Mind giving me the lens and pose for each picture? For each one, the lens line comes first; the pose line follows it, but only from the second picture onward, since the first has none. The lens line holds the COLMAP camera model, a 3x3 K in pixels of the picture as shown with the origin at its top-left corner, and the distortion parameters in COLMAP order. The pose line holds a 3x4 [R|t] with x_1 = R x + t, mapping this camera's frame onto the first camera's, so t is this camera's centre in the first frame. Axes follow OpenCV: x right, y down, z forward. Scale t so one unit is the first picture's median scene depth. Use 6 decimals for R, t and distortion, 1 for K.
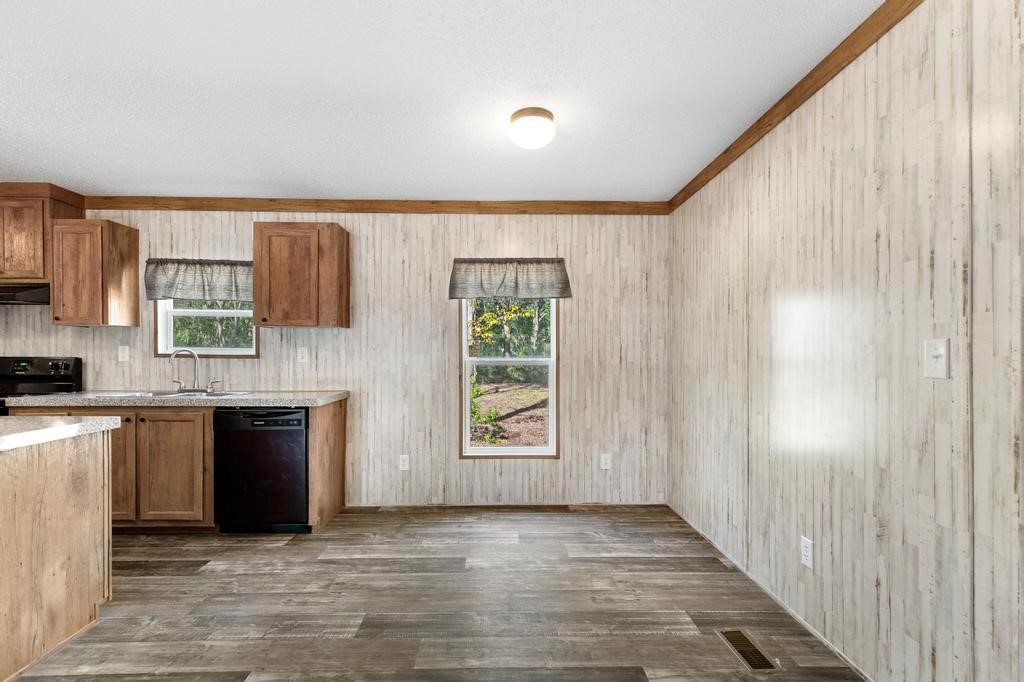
lens RADIAL K [[472.4, 0, 509.5], [0, 472.4, 352.3], [0, 0, 1]] dist [0.003231, 0.000185]
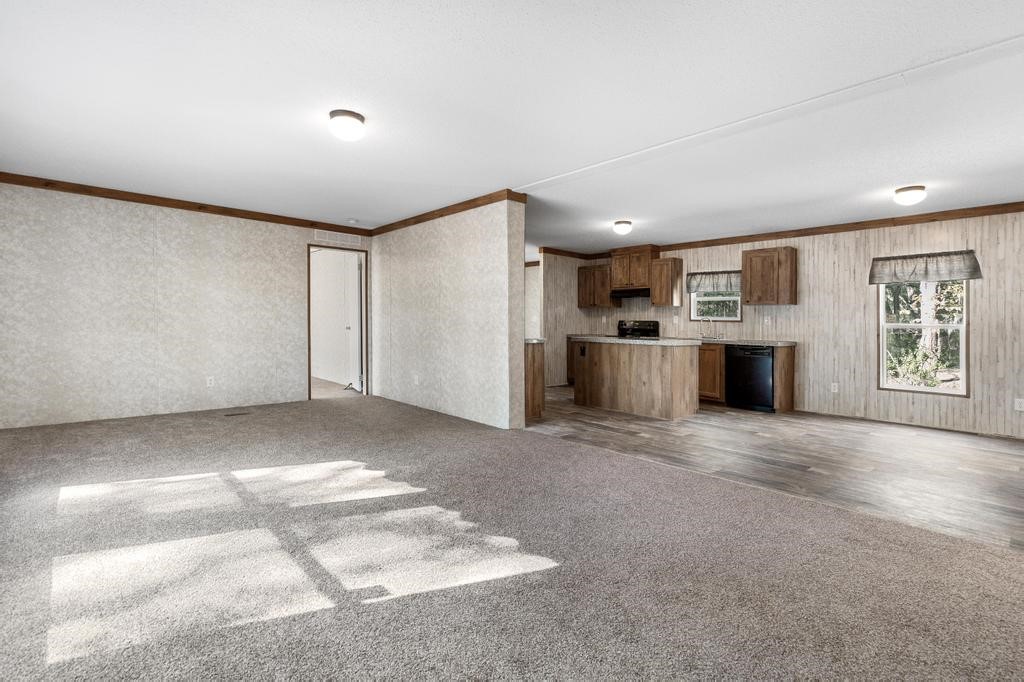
lens RADIAL K [[476.5, 0, 511.1], [0, 476.5, 315.4], [0, 0, 1]] dist [0.010790, -0.001000]
pose [[0.658754, -0.004747, -0.752343, 0.293993], [-0.016167, 0.999660, -0.020463, 0.040795], [0.752184, 0.025643, 0.658453, -0.954822]]
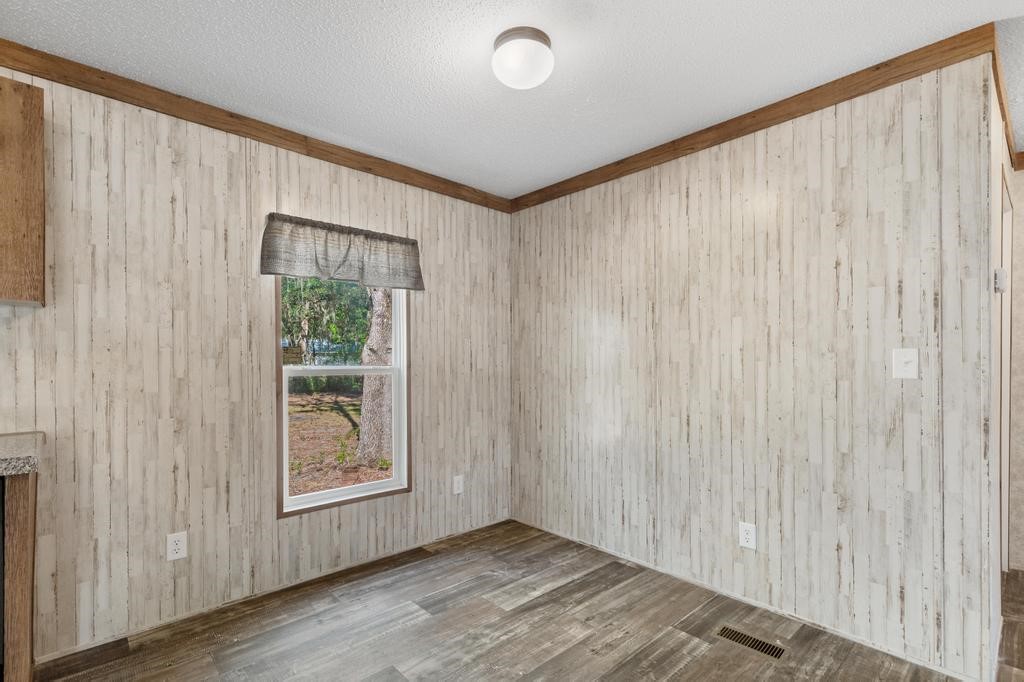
lens RADIAL K [[475.9, 0, 506.4], [0, 475.9, 360.2], [0, 0, 1]] dist [0.002519, 0.000118]
pose [[0.748149, 0.002762, 0.663525, -0.325449], [-0.004228, 0.999991, 0.000605, 0.003155], [-0.663518, -0.003258, 0.748154, 0.308854]]
